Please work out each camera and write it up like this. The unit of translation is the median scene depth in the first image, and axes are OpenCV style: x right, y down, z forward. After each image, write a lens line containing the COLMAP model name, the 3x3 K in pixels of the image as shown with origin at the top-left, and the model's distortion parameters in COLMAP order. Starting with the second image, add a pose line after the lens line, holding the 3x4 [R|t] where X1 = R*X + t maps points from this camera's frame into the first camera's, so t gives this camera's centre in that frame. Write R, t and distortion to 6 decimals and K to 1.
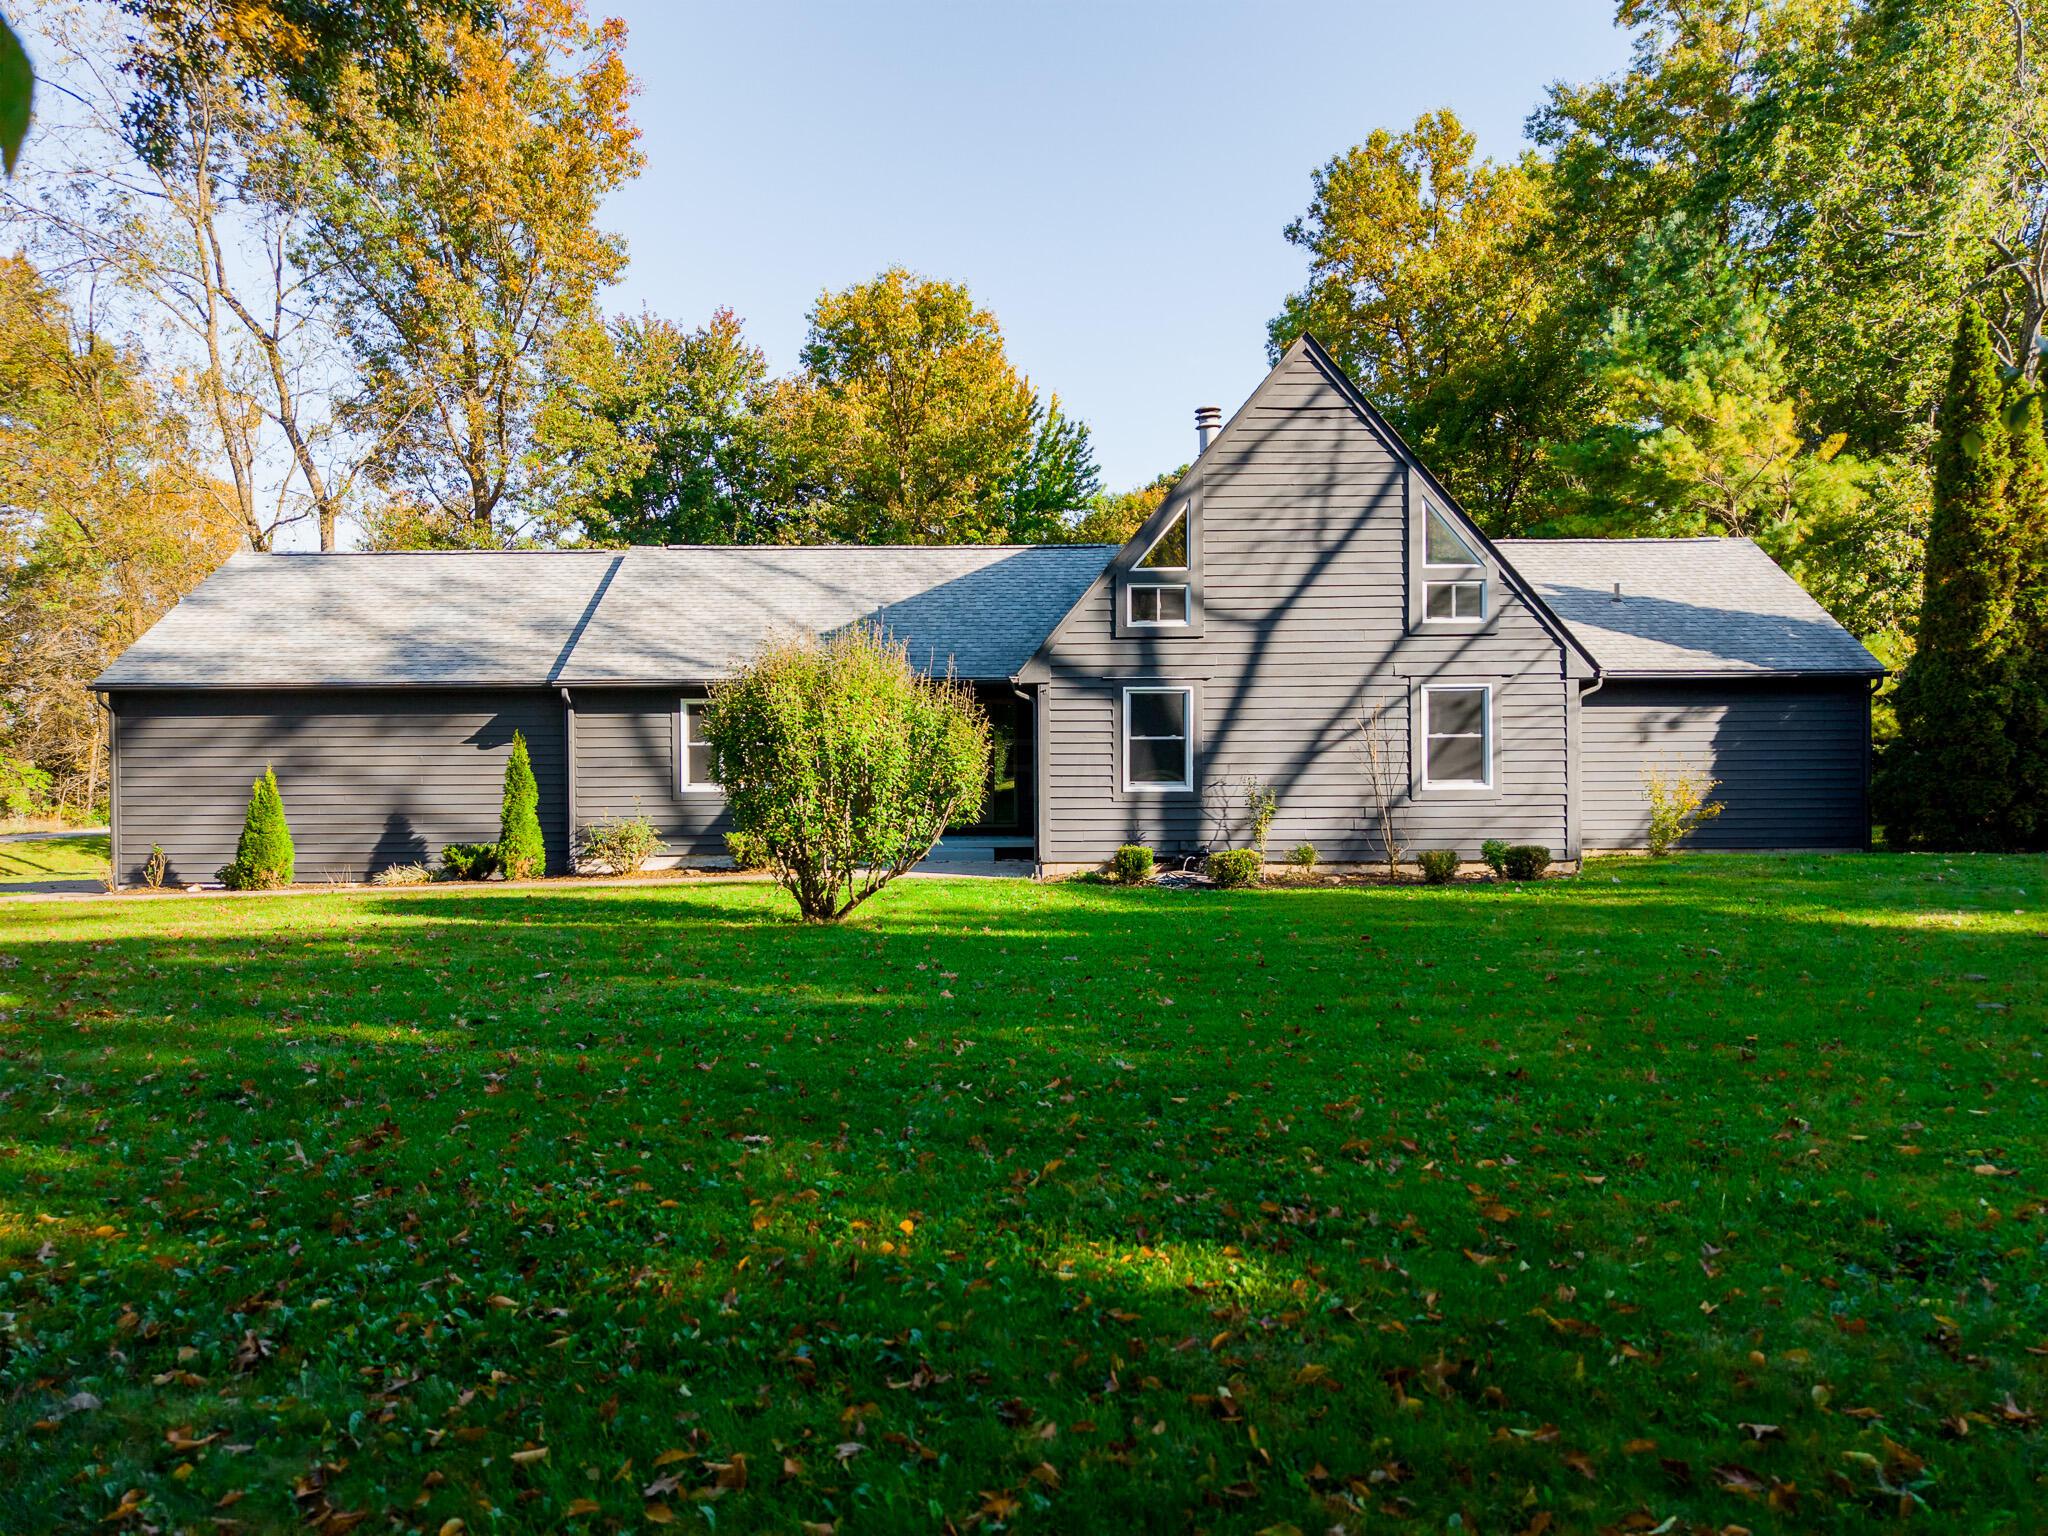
lens RADIAL K [[1378.3, 0, 1017.5], [0, 1378.3, 772.1], [0, 0, 1]] dist [0.024007, -0.024546]
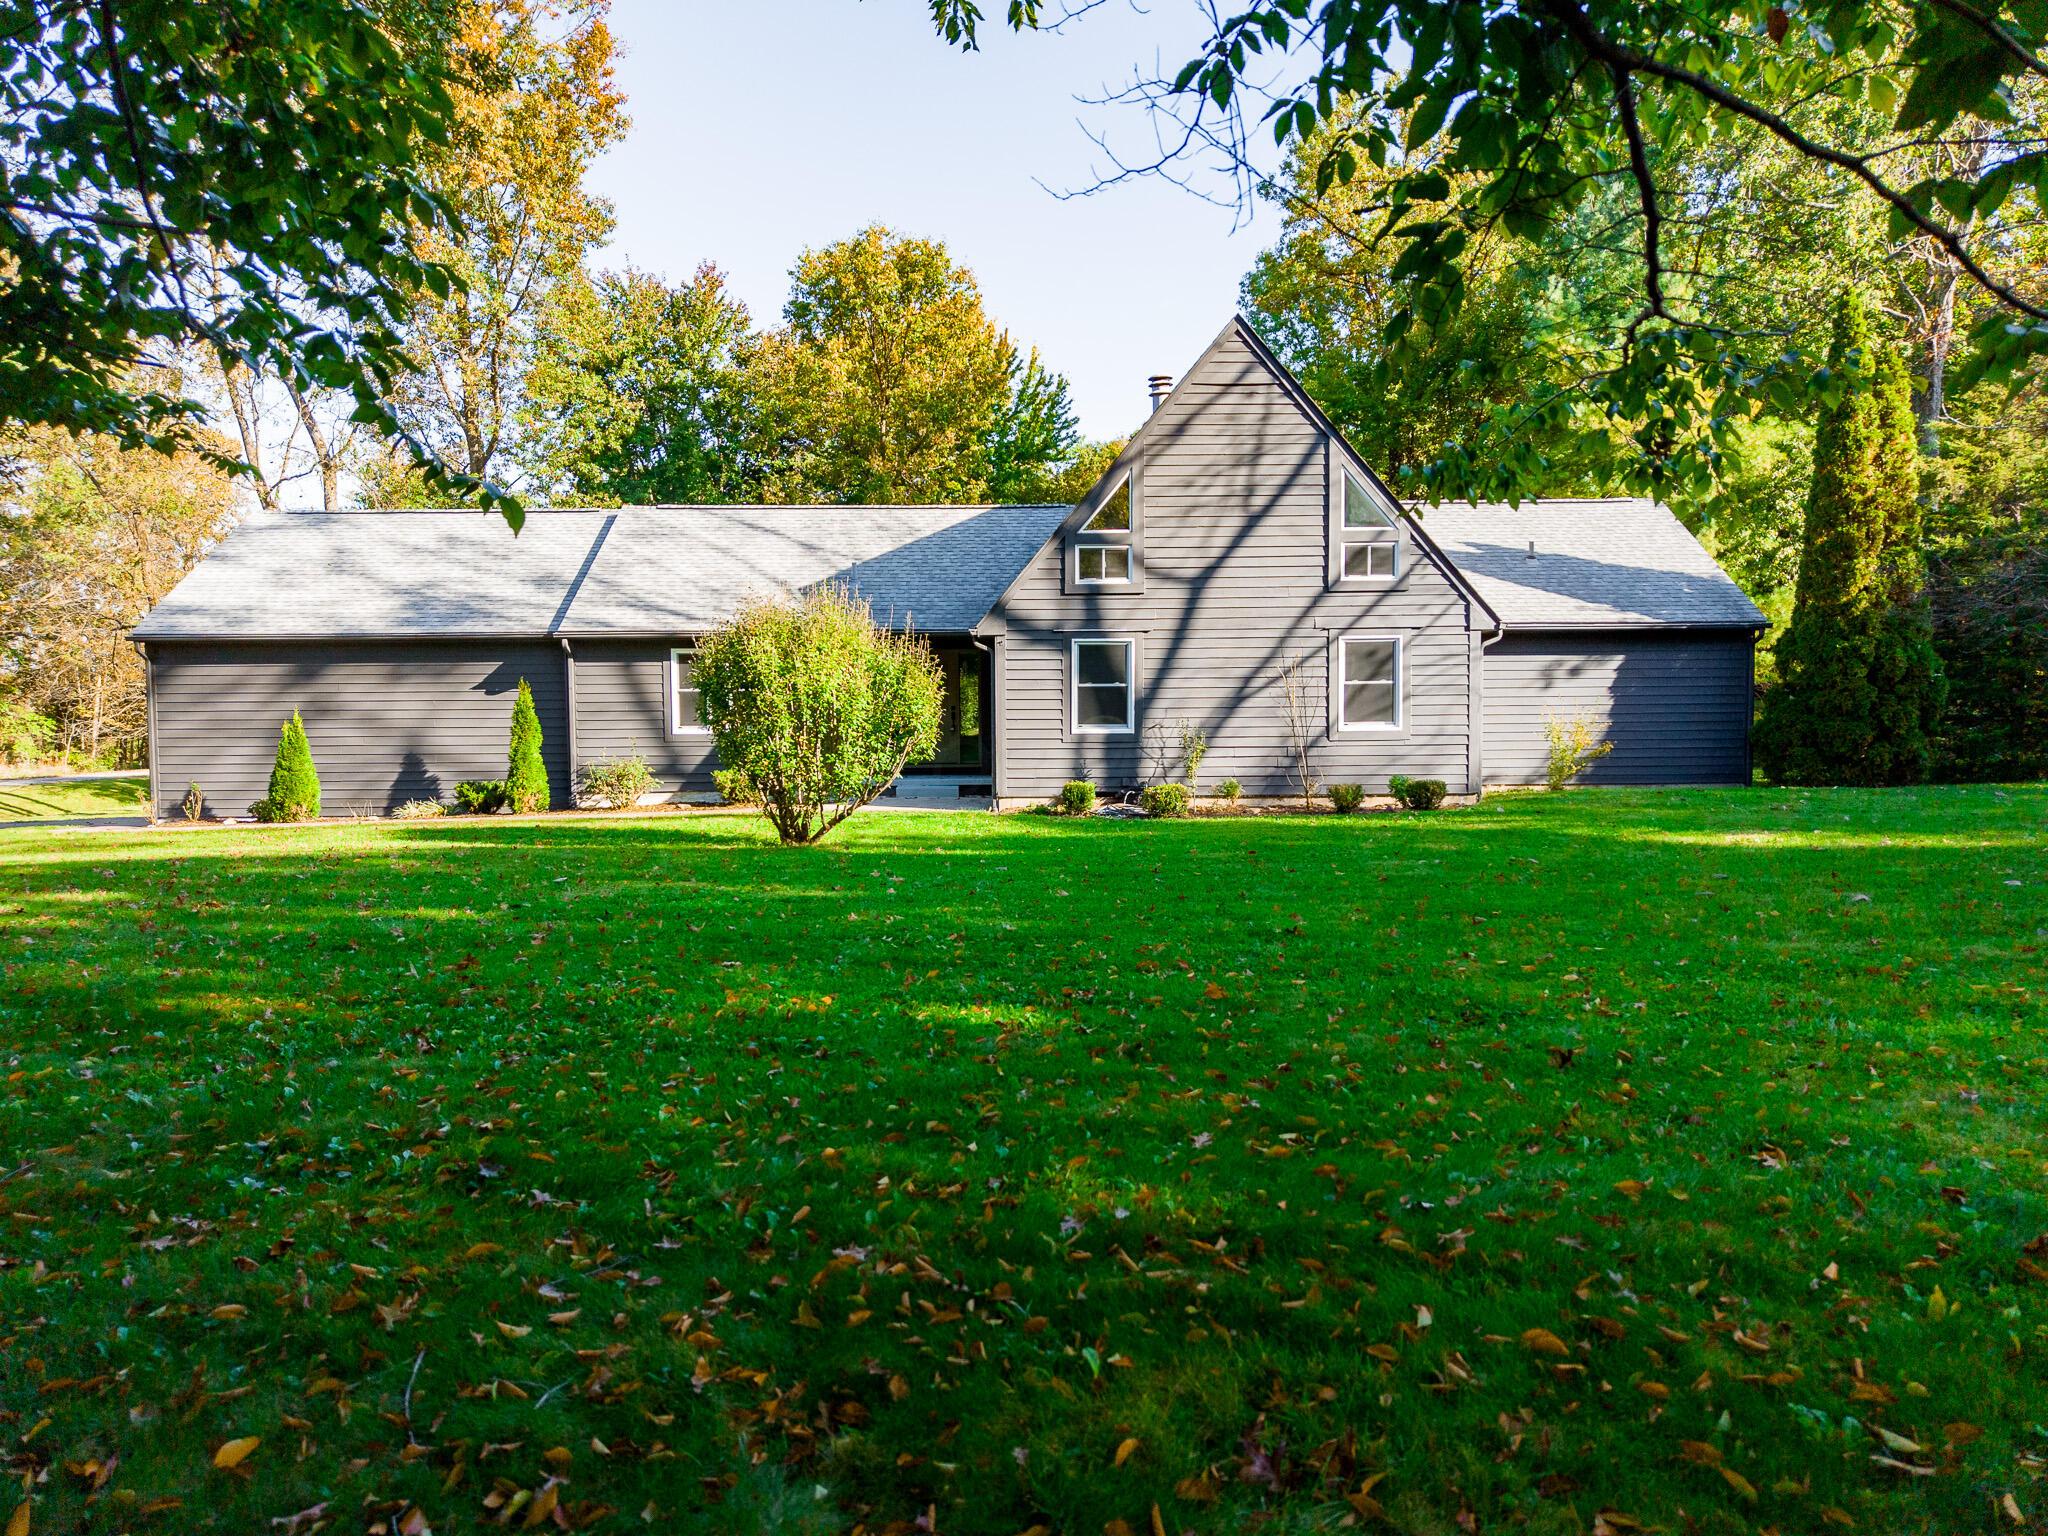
lens RADIAL K [[1378.3, 0, 1015.4], [0, 1378.3, 774.3], [0, 0, 1]] dist [0.024007, -0.024546]
pose [[0.999985, -0.000738, 0.005510, 0.023938], [0.000518, 0.999209, 0.039775, 0.003109], [-0.005535, -0.039772, 0.999193, -0.102776]]
